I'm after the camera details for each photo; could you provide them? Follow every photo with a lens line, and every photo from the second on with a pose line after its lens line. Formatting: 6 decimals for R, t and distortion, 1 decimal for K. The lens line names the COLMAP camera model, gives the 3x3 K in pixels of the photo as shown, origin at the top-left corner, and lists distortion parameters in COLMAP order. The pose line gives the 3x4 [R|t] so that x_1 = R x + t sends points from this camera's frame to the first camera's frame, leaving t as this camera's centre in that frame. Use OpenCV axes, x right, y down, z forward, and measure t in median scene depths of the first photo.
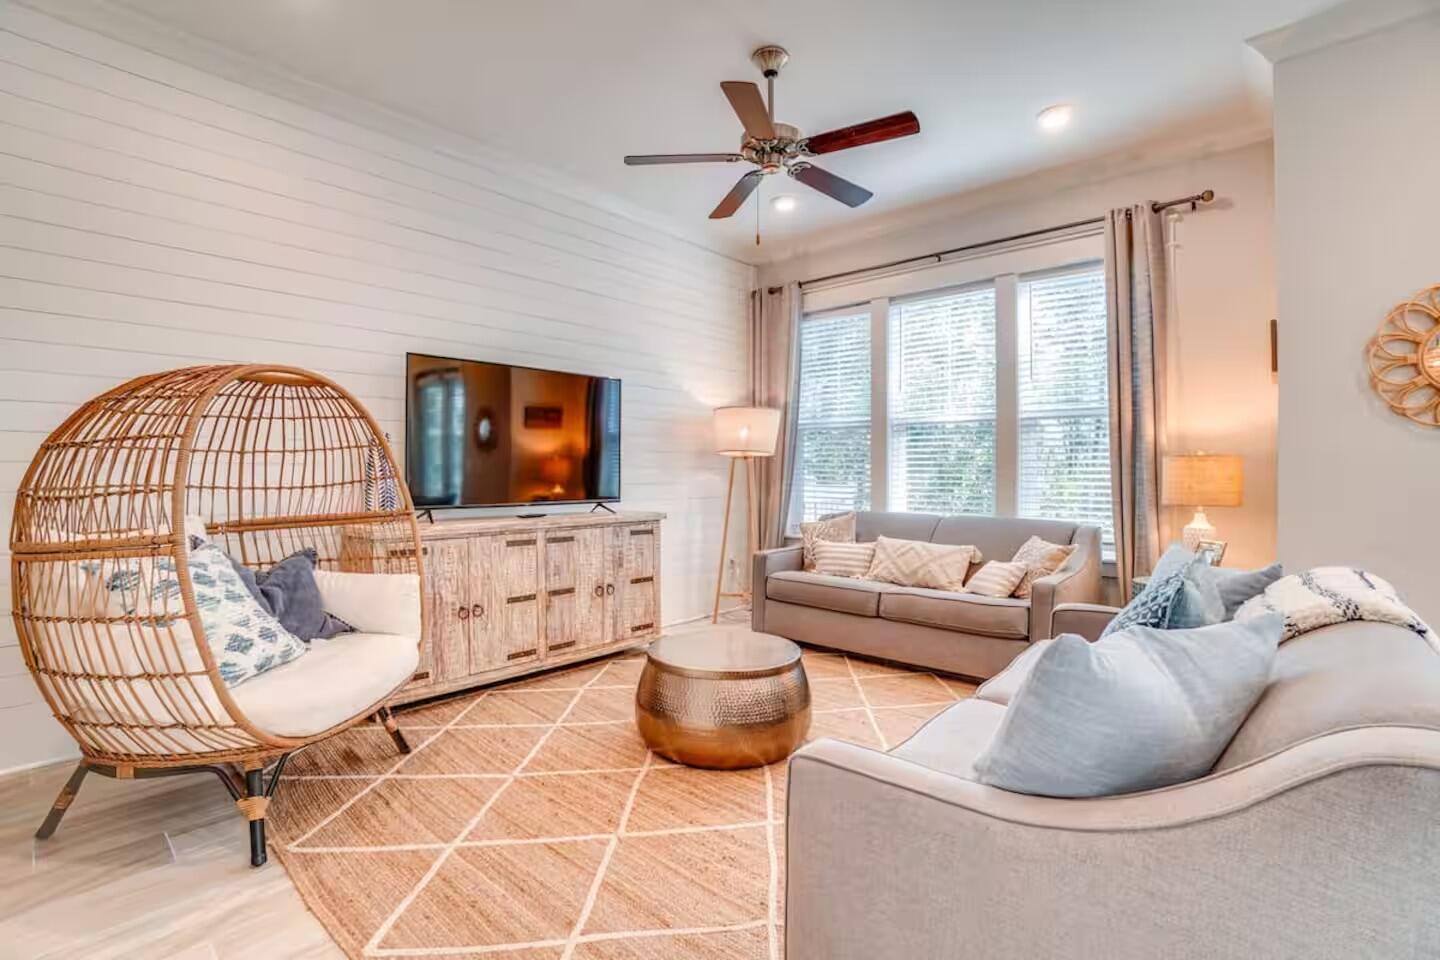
lens RADIAL K [[638.8, 0, 723.6], [0, 638.8, 475.4], [0, 0, 1]] dist [-0.001299, -0.000408]
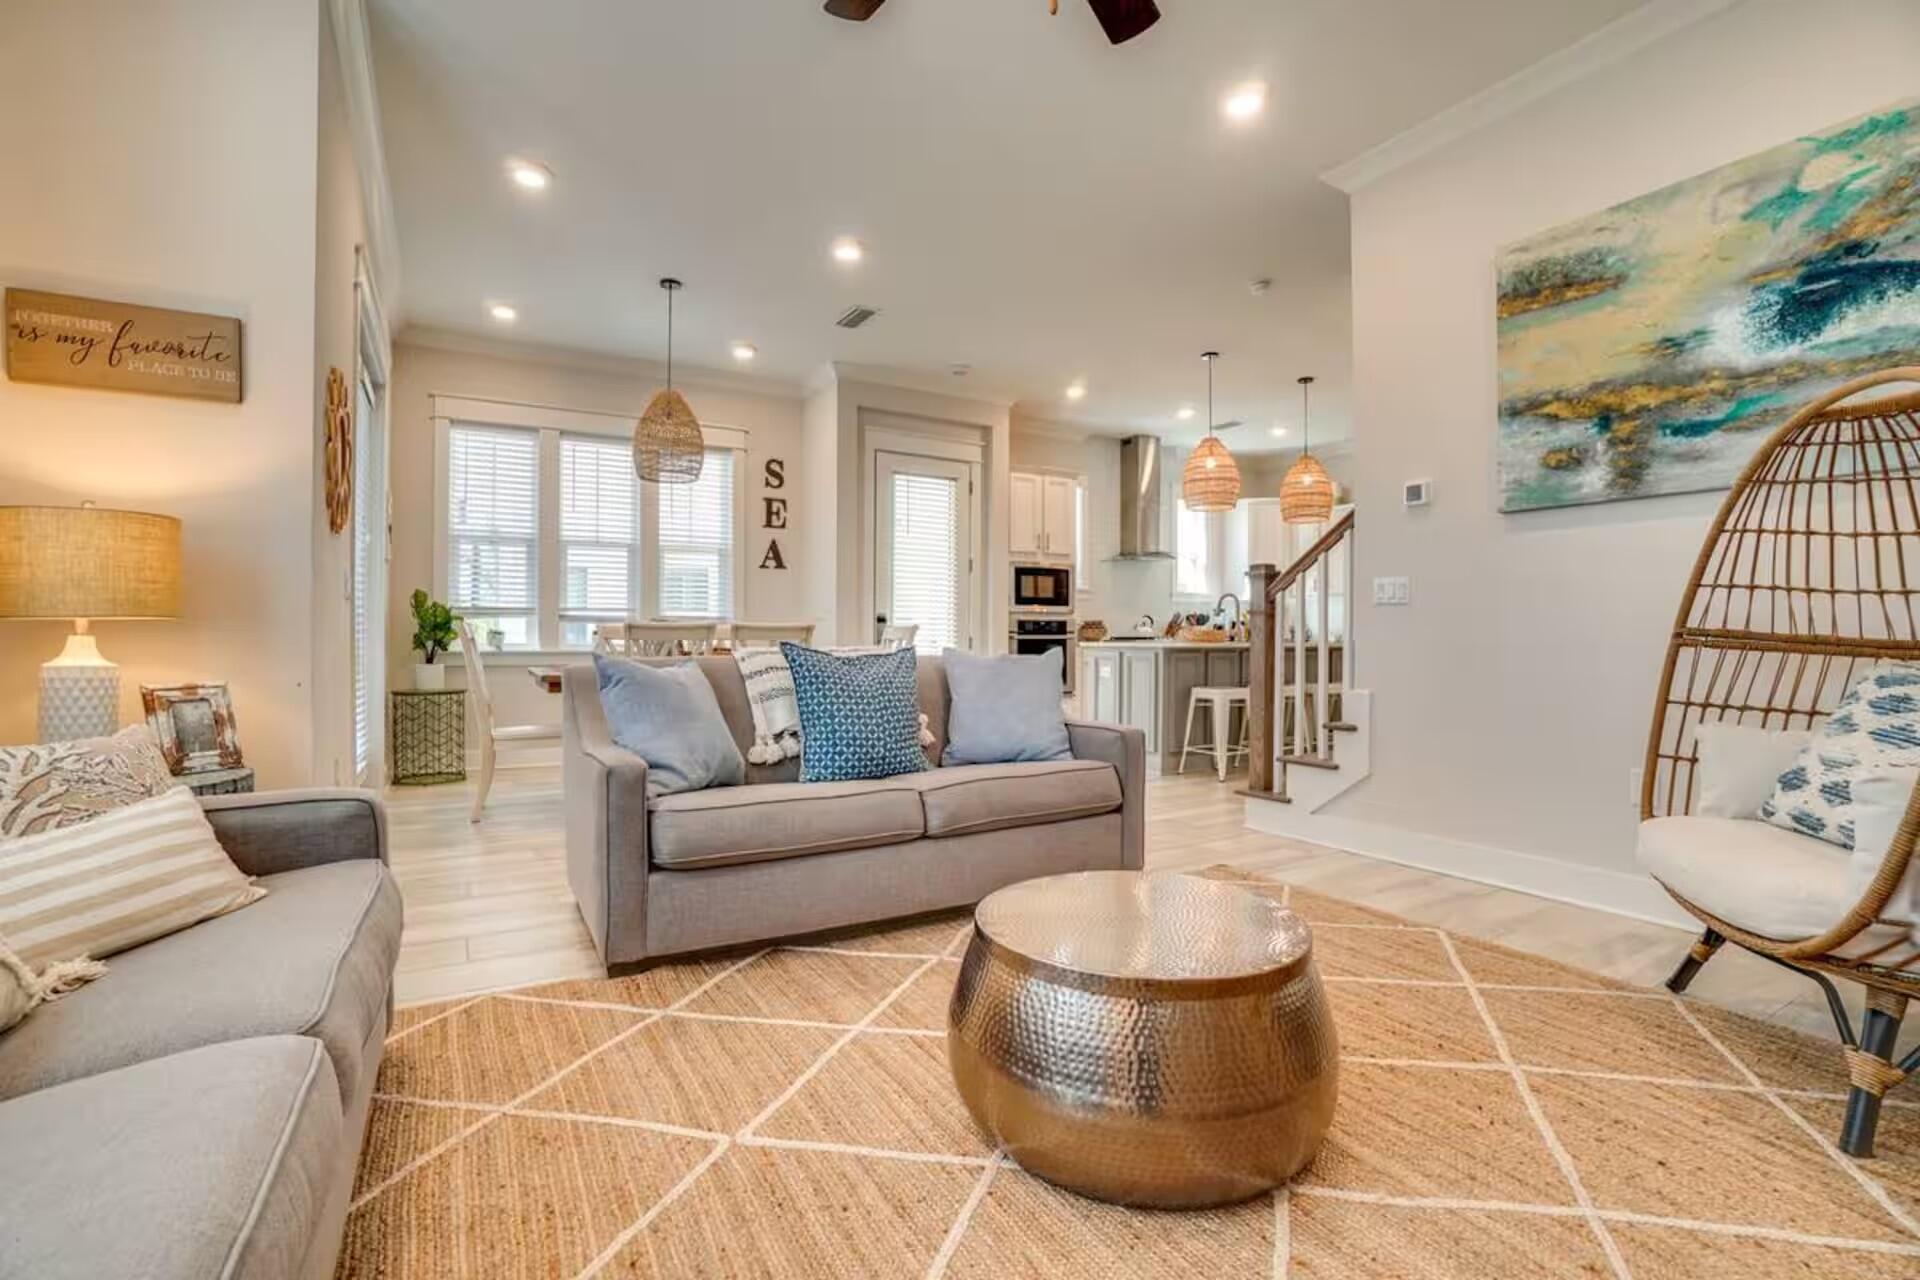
lens RADIAL K [[851.7, 0, 965.1], [0, 851.7, 632.7], [0, 0, 1]] dist [-0.001299, -0.000408]
pose [[-0.956685, -0.004750, 0.291087, -0.069736], [-0.005163, 0.999986, -0.000649, 0.069586], [-0.291080, -0.002123, -0.956696, 1.803279]]
